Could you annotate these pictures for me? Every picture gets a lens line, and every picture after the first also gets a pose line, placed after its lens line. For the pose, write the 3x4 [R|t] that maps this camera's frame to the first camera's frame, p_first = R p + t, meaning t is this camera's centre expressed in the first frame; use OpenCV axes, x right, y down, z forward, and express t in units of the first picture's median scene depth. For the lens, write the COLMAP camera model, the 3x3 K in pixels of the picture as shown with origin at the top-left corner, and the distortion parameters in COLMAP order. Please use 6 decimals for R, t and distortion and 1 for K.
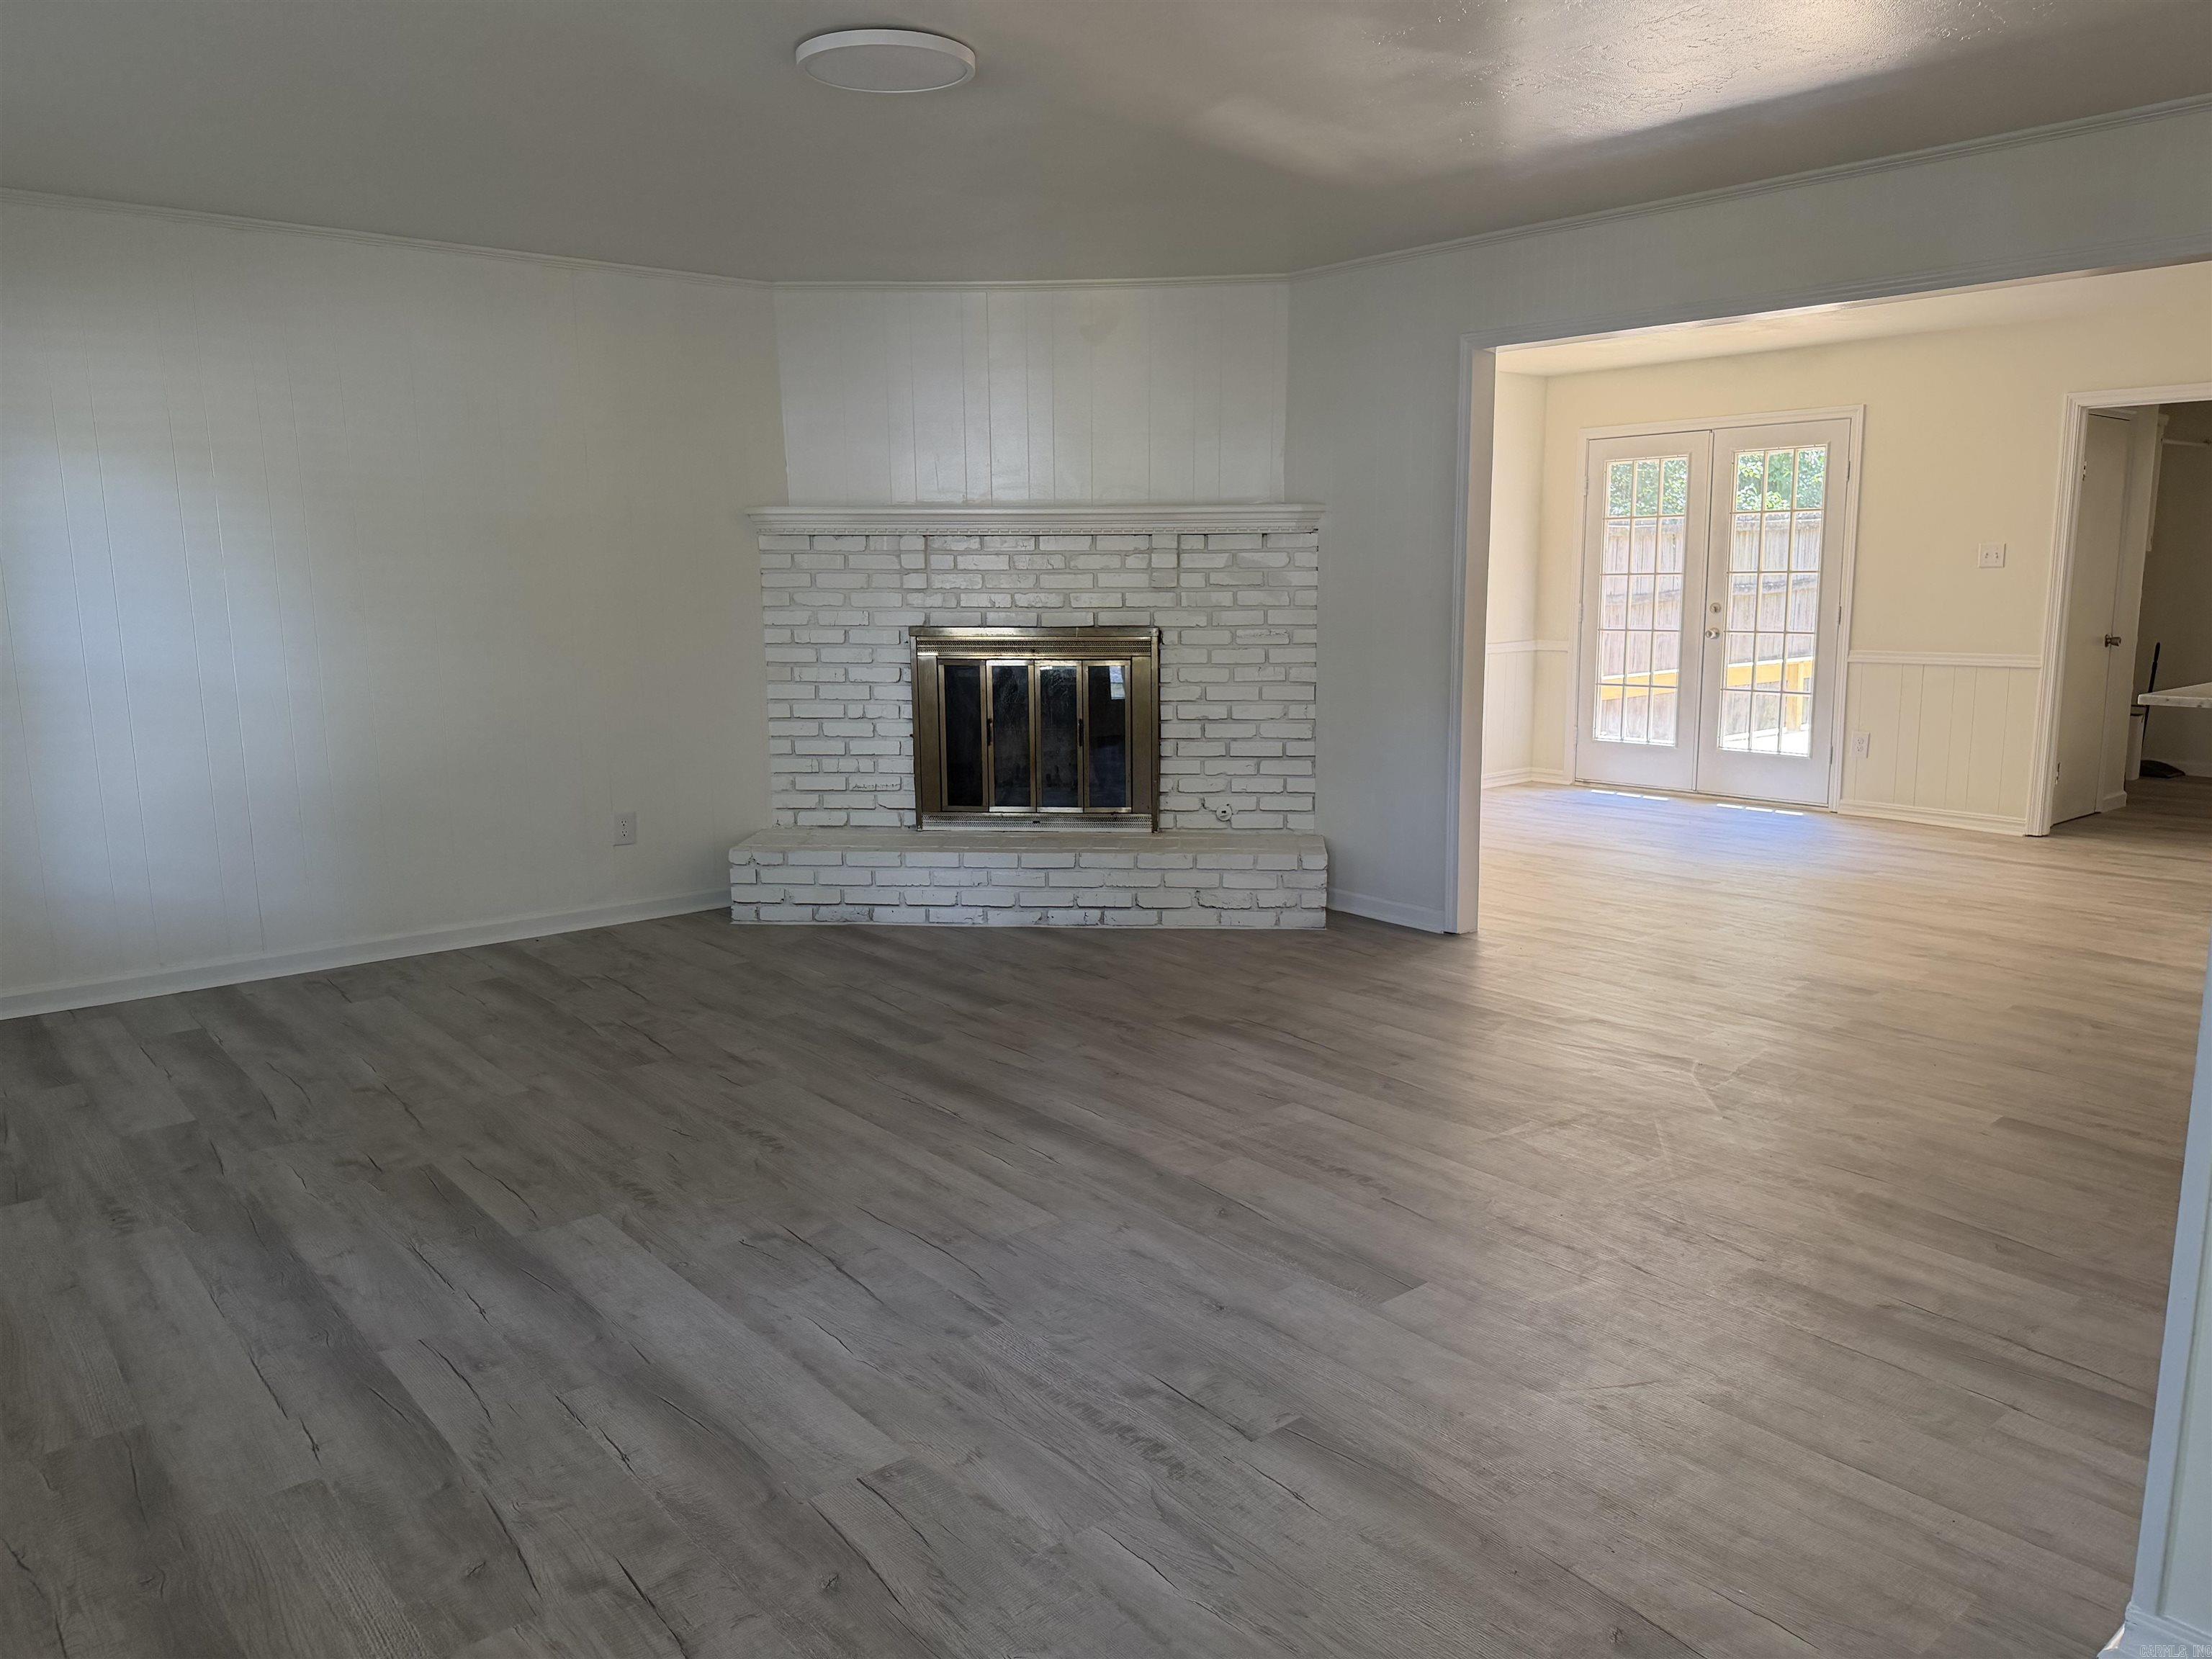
lens RADIAL K [[1615.0, 0, 1106.0], [0, 1615.0, 829.5], [0, 0, 1]] dist [0.140380, -0.206821]
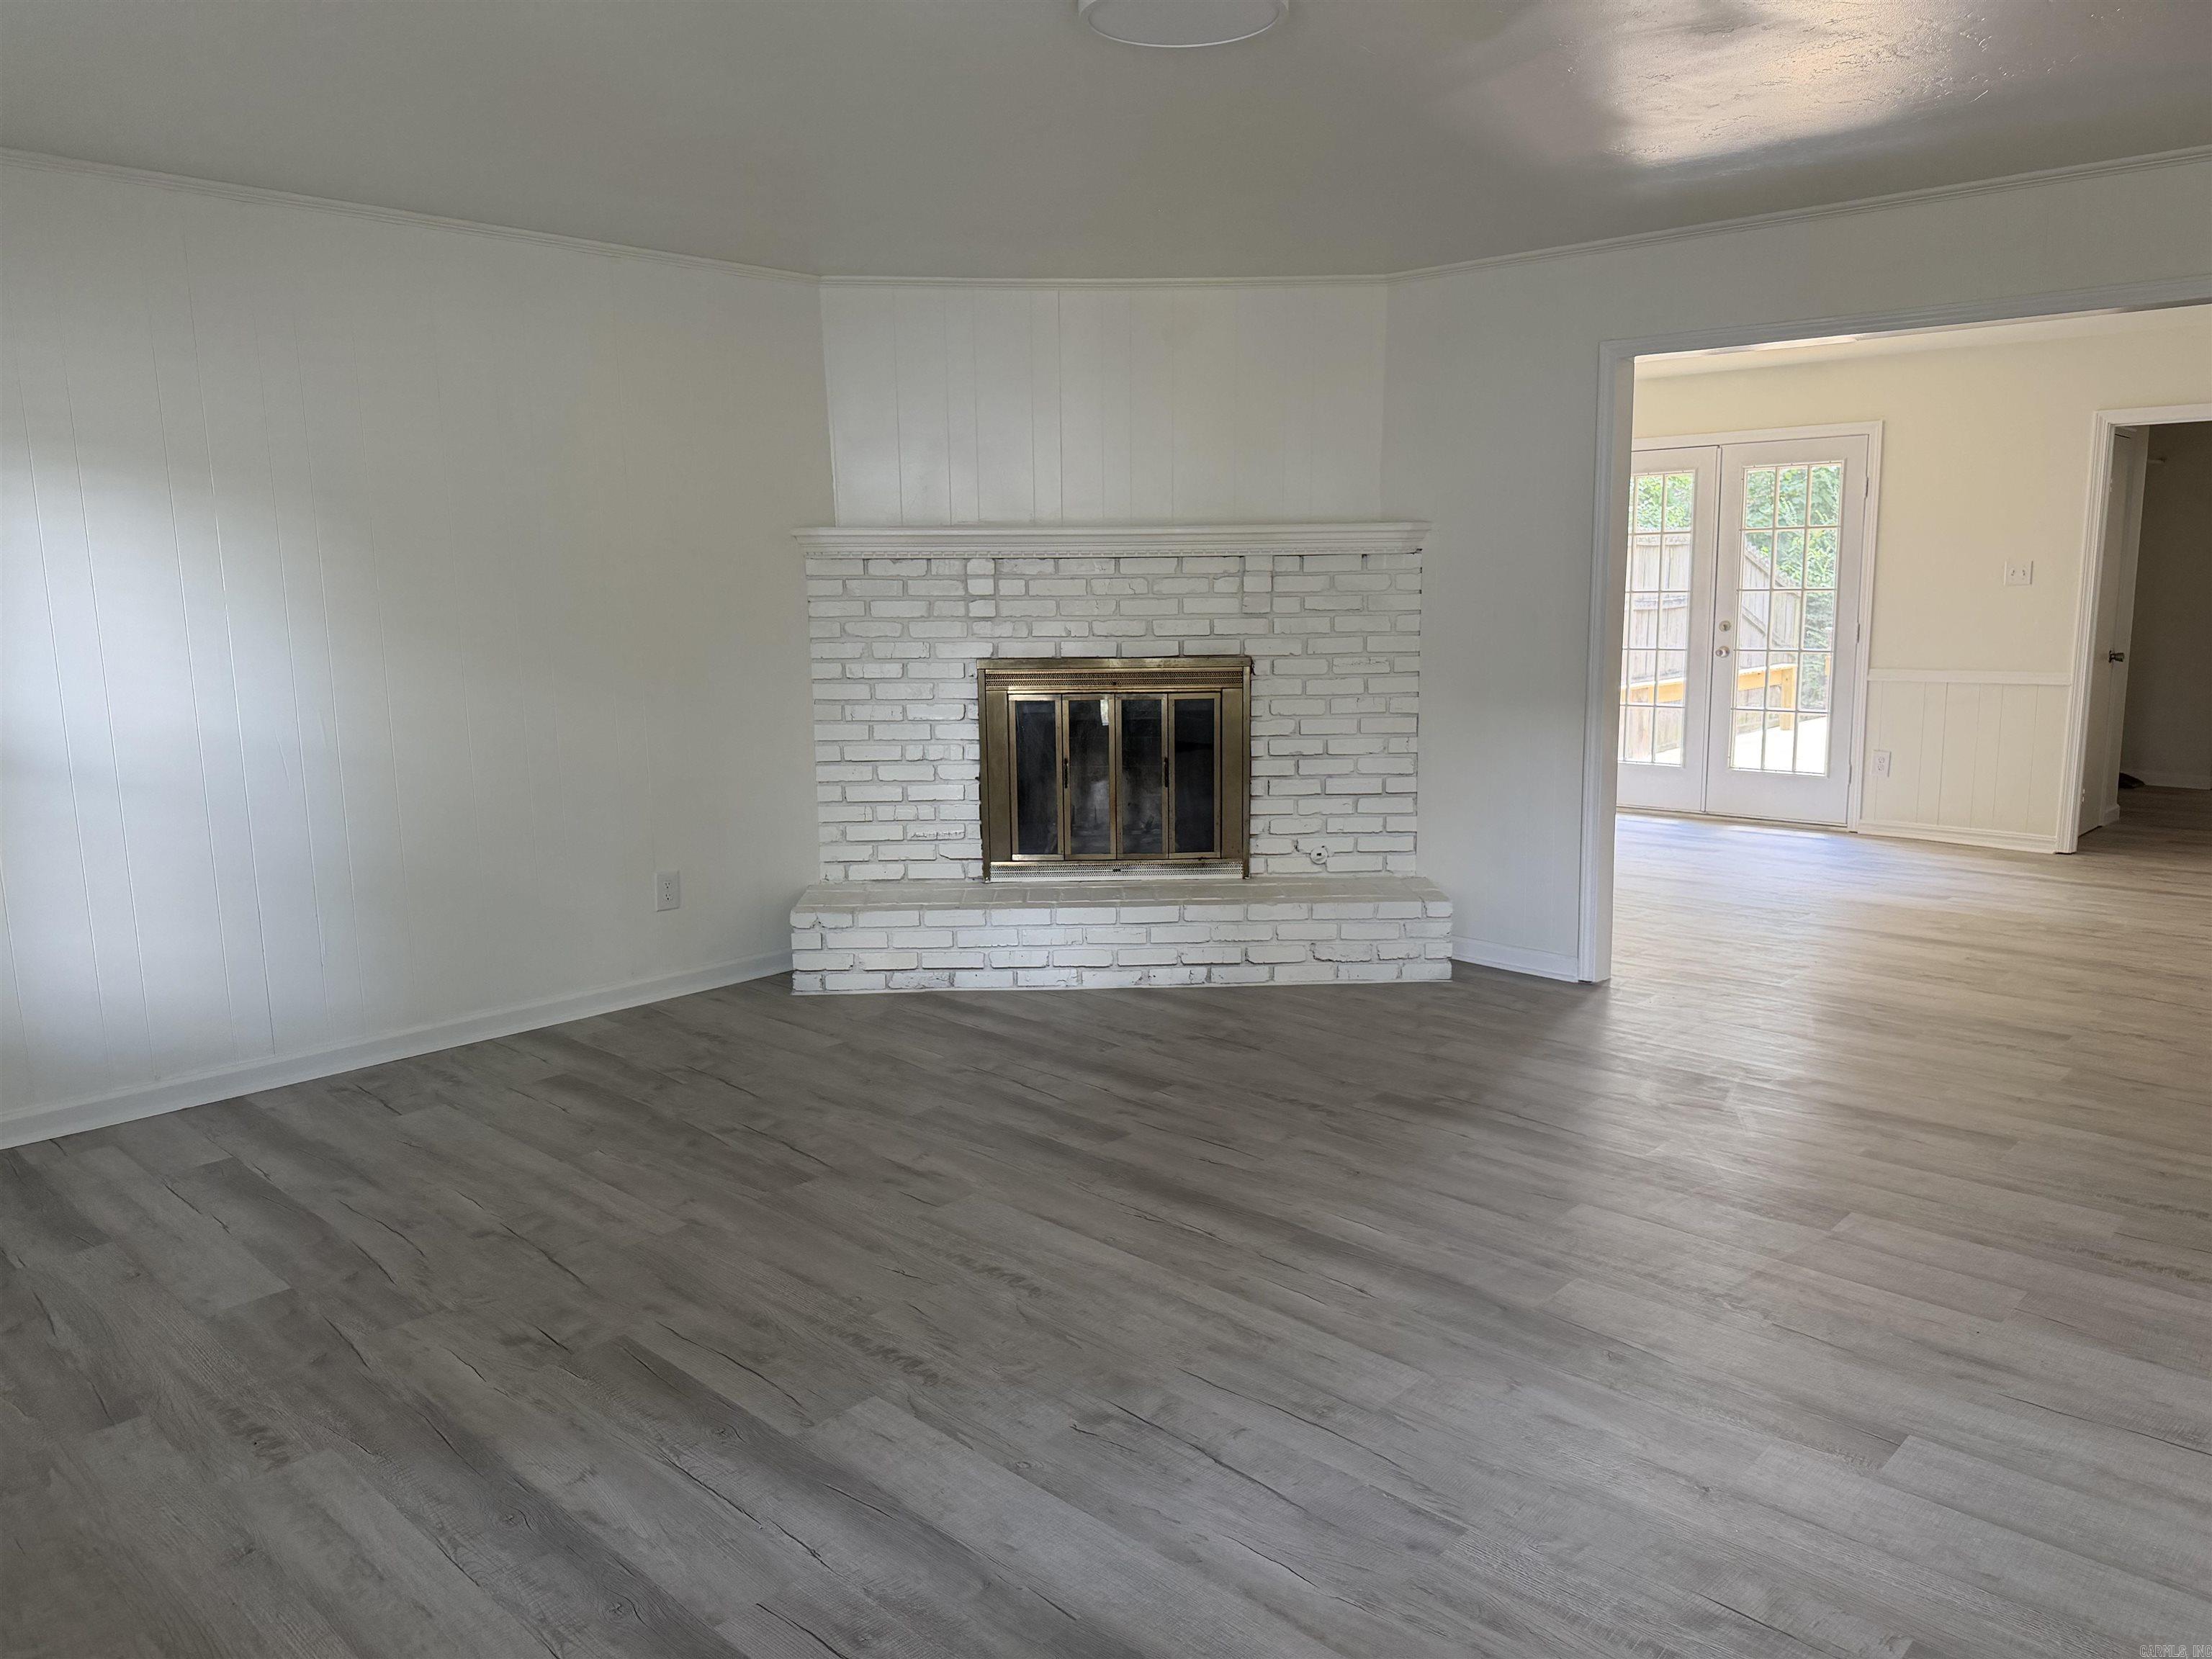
lens RADIAL K [[1615.0, 0, 1106.0], [0, 1615.0, 829.5], [0, 0, 1]] dist [0.140380, -0.206821]
pose [[0.993143, -0.022747, 0.114674, -0.160220], [0.023484, 0.999711, -0.005081, -0.024166], [-0.114526, 0.007739, 0.993390, 0.096259]]
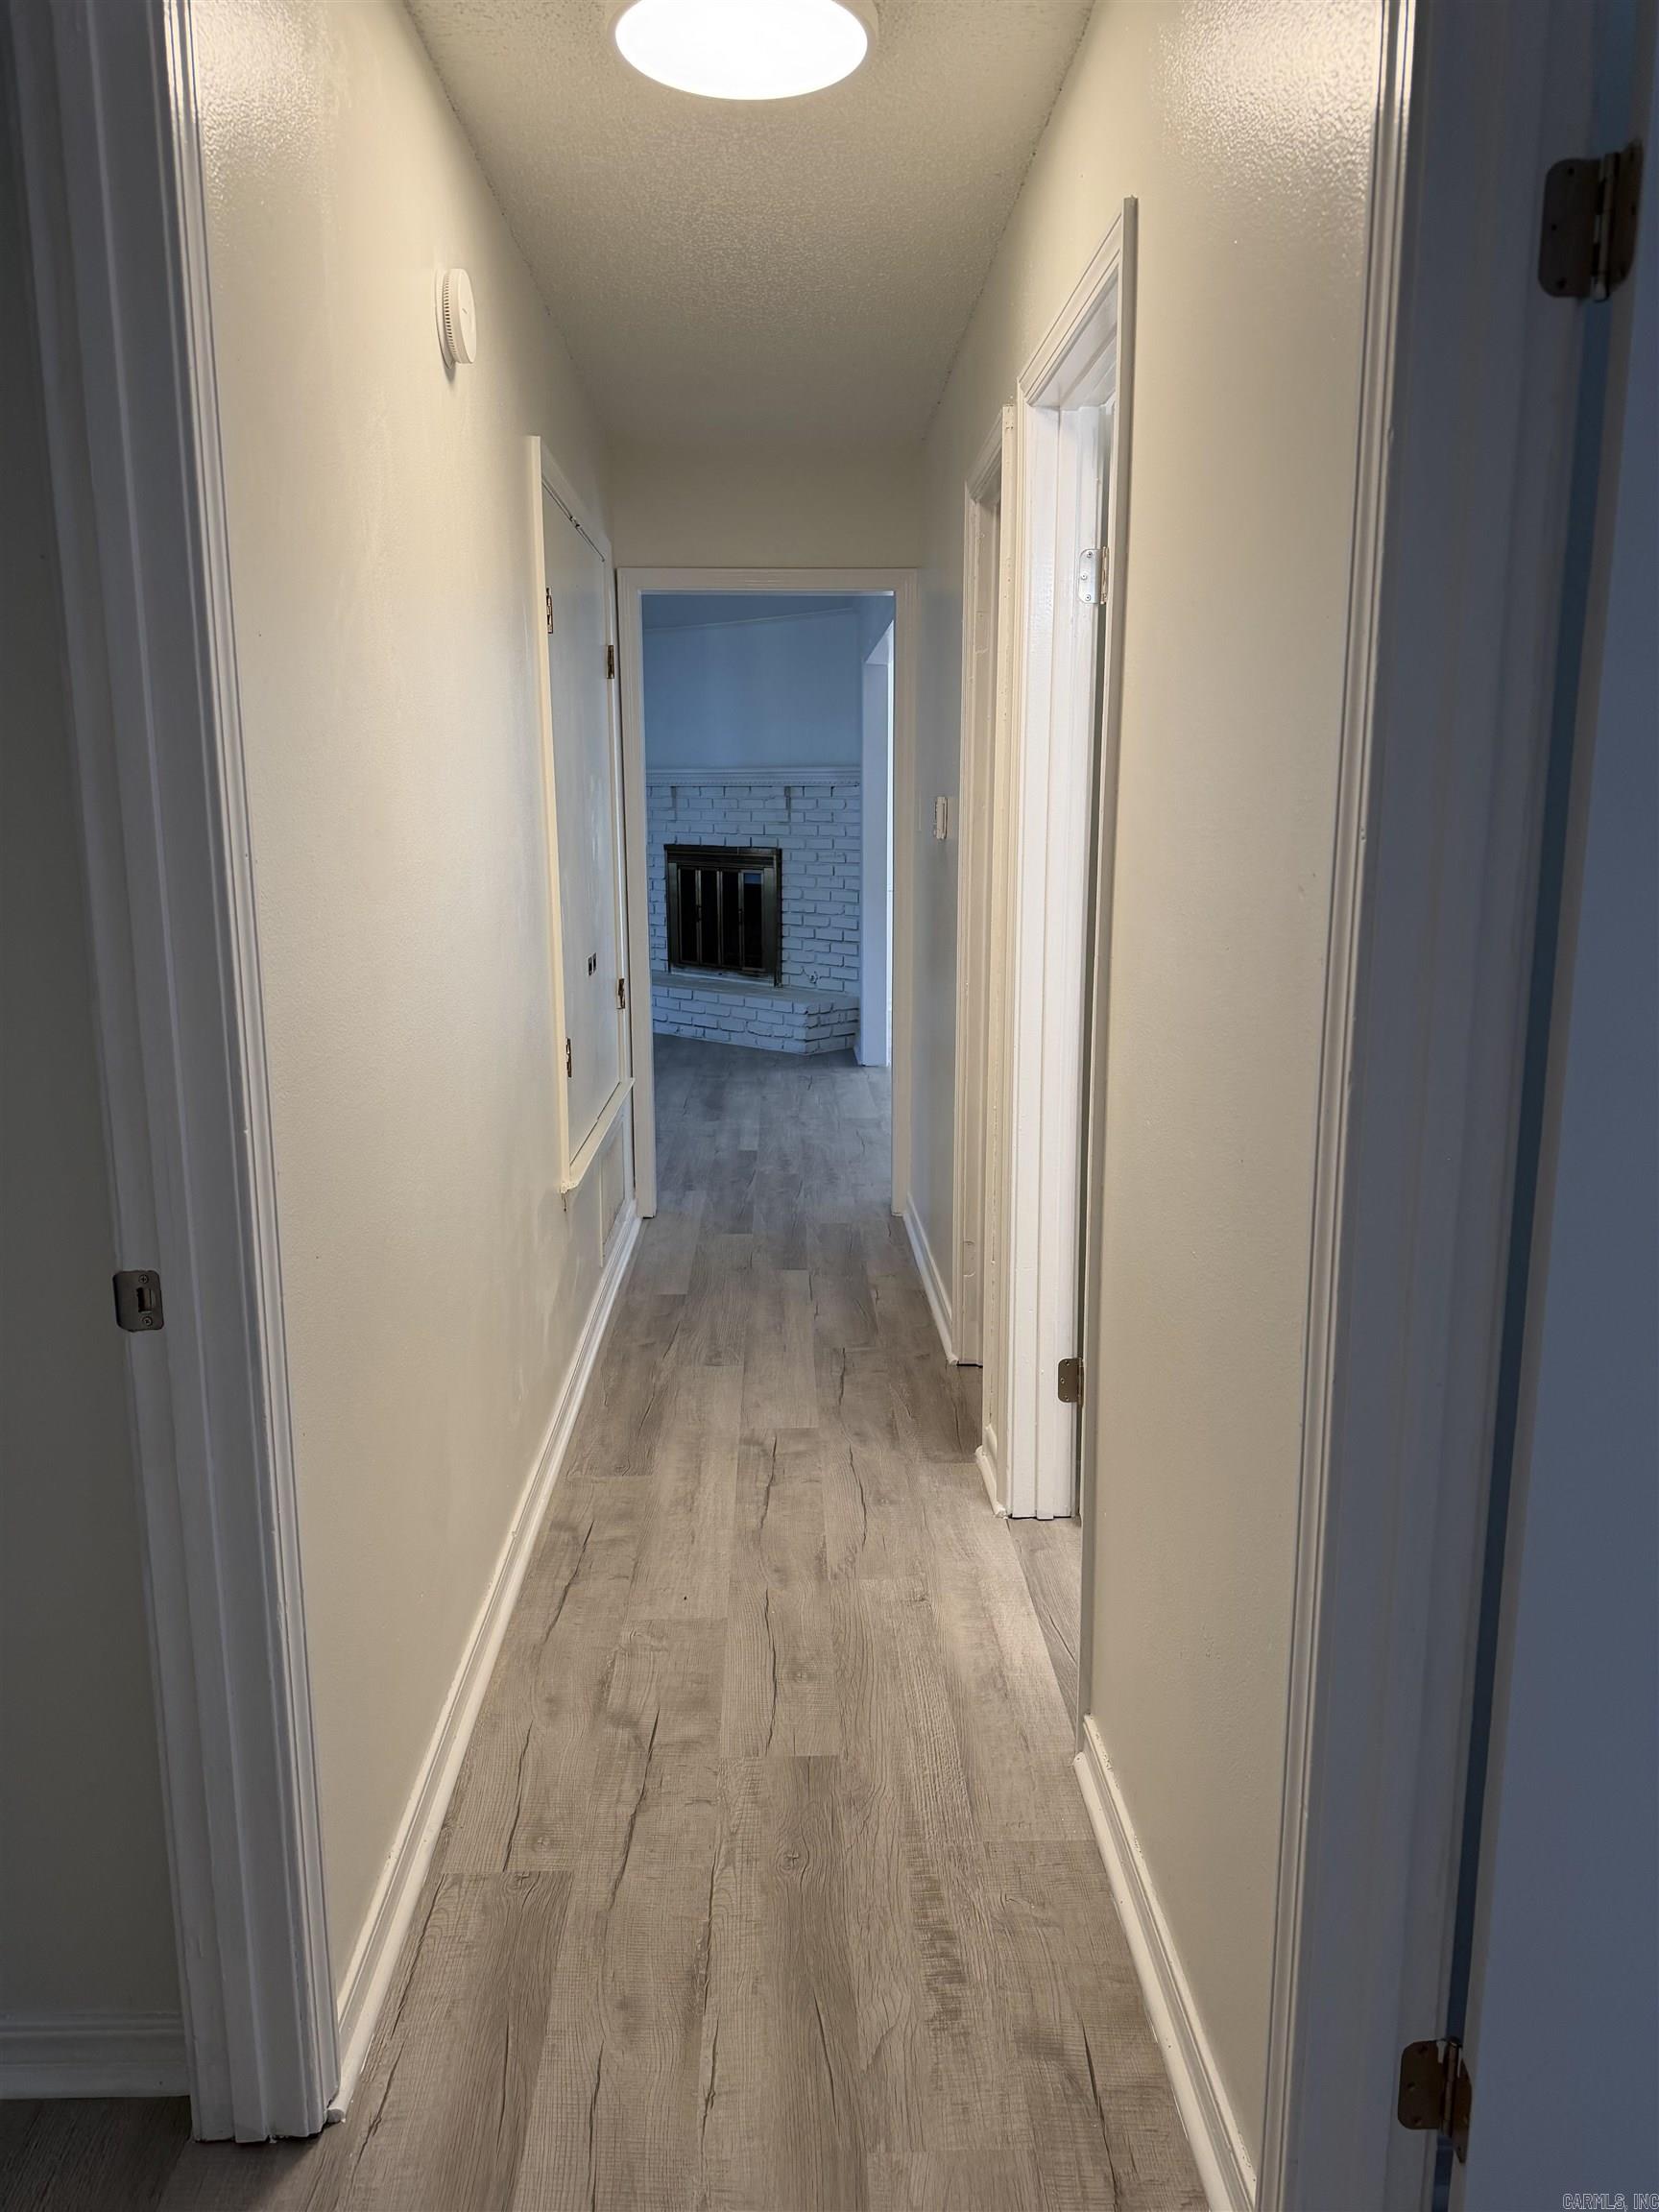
lens RADIAL K [[1529.1, 0, 829.5], [0, 1529.1, 1106.0], [0, 0, 1]] dist [0.001652, 0.000031]
pose [[0.786738, 0.128660, -0.603730, 0.971821], [-0.112065, 0.991555, 0.065273, 0.013747], [0.607029, 0.016304, 0.794512, -0.092502]]
